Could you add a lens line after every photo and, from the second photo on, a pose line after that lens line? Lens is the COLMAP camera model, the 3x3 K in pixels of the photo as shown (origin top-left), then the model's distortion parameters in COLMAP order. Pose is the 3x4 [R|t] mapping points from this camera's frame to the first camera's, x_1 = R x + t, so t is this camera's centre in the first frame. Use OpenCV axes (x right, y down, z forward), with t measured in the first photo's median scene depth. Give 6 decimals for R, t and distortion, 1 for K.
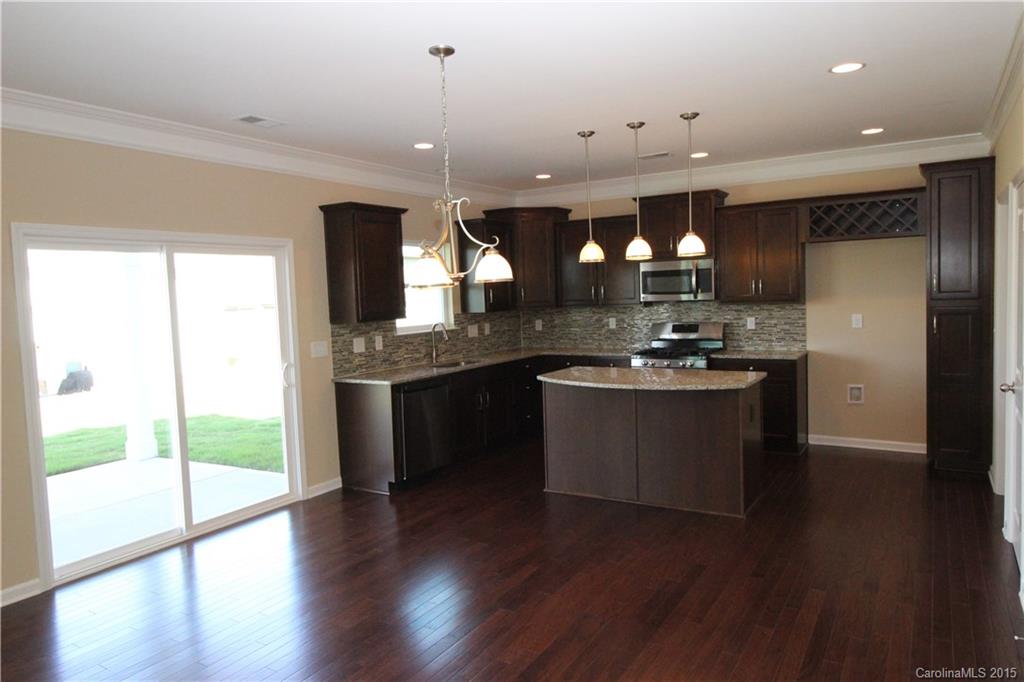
lens RADIAL K [[698.9, 0, 511.4], [0, 698.9, 344.0], [0, 0, 1]] dist [0.007890, -0.000104]
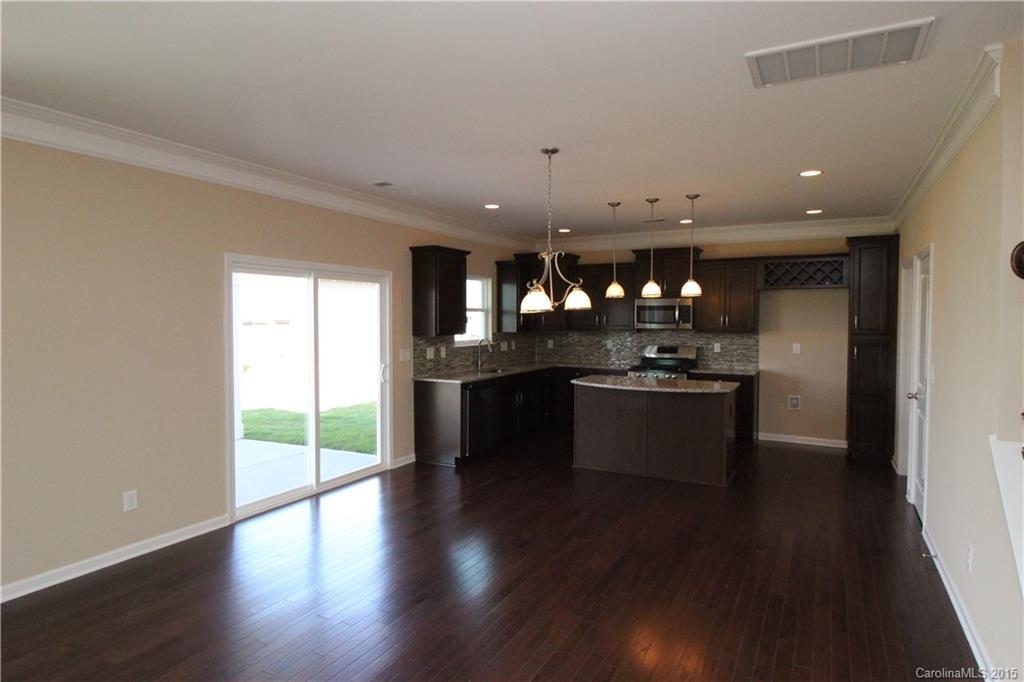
lens RADIAL K [[619.1, 0, 479.1], [0, 619.1, 343.4], [0, 0, 1]] dist [-0.006656, -0.003946]
pose [[0.998027, 0.036049, 0.051400, -0.190330], [-0.034227, 0.998769, -0.035902, 0.022335], [-0.052631, 0.034072, 0.998033, -0.167170]]
